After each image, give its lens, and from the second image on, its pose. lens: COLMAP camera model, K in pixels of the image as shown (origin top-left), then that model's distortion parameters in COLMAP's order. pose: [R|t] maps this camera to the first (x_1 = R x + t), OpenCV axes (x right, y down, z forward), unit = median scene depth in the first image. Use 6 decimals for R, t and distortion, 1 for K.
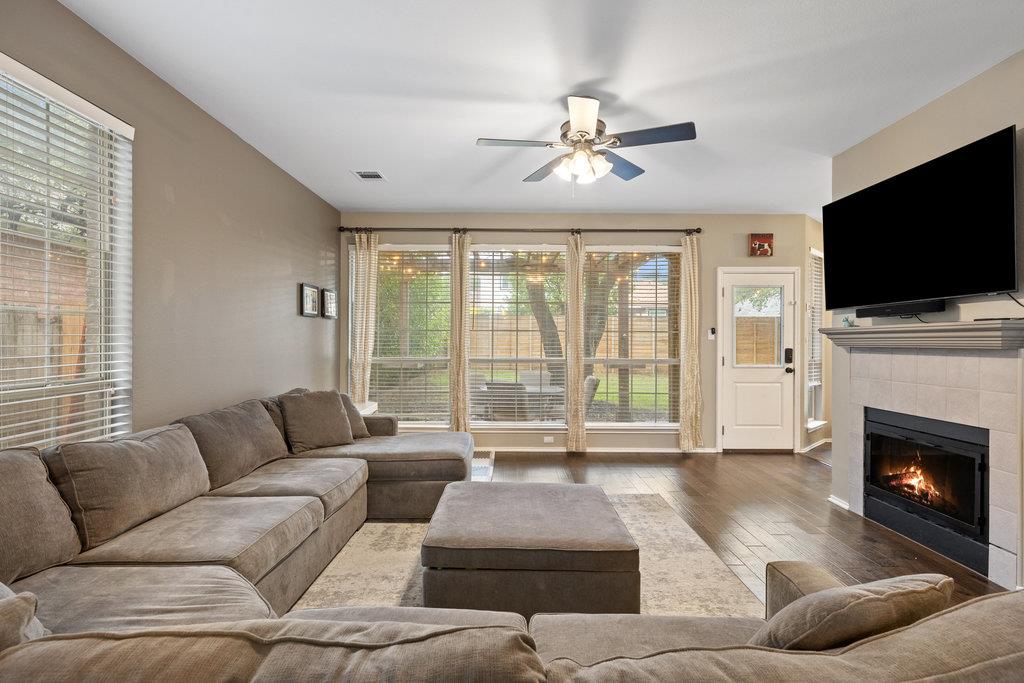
lens RADIAL K [[491.5, 0, 514.4], [0, 491.5, 341.3], [0, 0, 1]] dist [-0.000113, 0.000017]
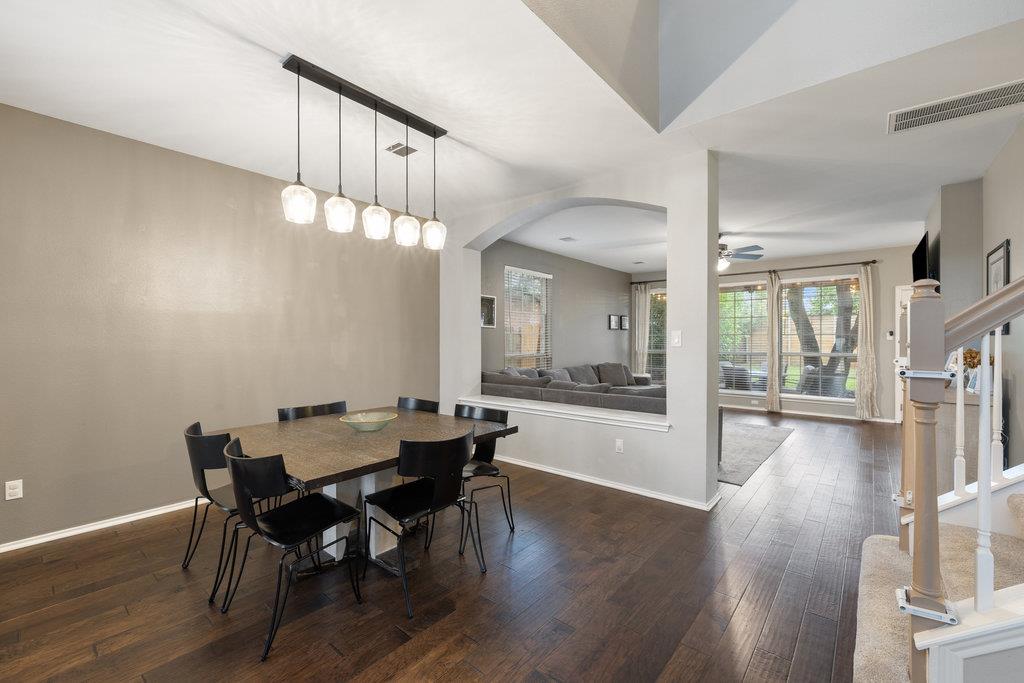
lens RADIAL K [[433.4, 0, 511.8], [0, 433.4, 342.0], [0, 0, 1]] dist [-0.000086, -0.000017]
pose [[0.765963, -0.000257, -0.642885, 0.380723], [0.002843, 0.999991, 0.002989, -0.004208], [0.642879, -0.004117, 0.765957, -0.606464]]
